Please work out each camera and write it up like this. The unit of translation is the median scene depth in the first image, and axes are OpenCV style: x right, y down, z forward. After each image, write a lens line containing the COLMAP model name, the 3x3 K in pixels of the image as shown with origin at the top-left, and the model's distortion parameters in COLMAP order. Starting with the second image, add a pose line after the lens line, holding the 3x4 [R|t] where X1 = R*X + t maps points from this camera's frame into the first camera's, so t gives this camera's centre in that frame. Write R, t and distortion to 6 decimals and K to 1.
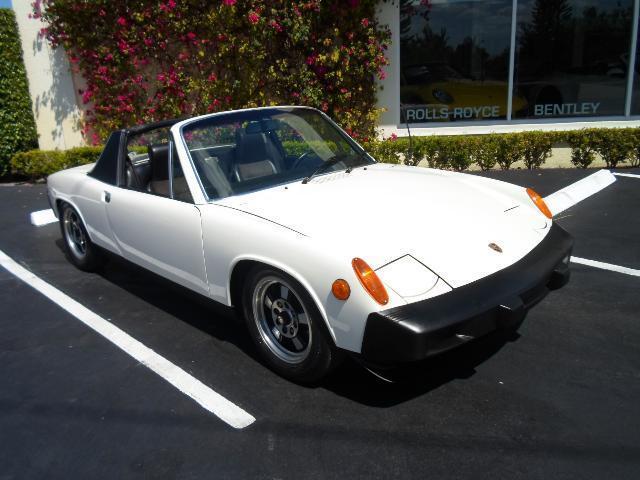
lens RADIAL K [[520.9, 0, 320.7], [0, 520.9, 238.3], [0, 0, 1]] dist [0.016107, -0.058081]
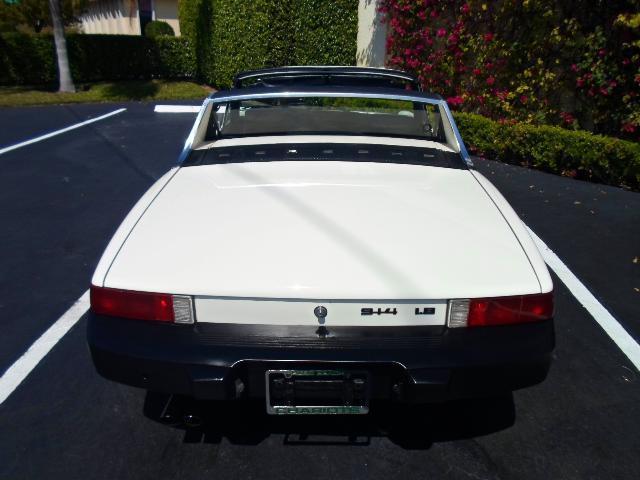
lens RADIAL K [[490.5, 0, 321.6], [0, 490.5, 240.6], [0, 0, 1]] dist [-0.026805, -0.003366]
pose [[0.688698, 0.332489, -0.644318, 0.239995], [-0.262136, 0.942725, 0.206285, -0.087035], [0.676003, 0.026831, 0.736411, 0.240159]]
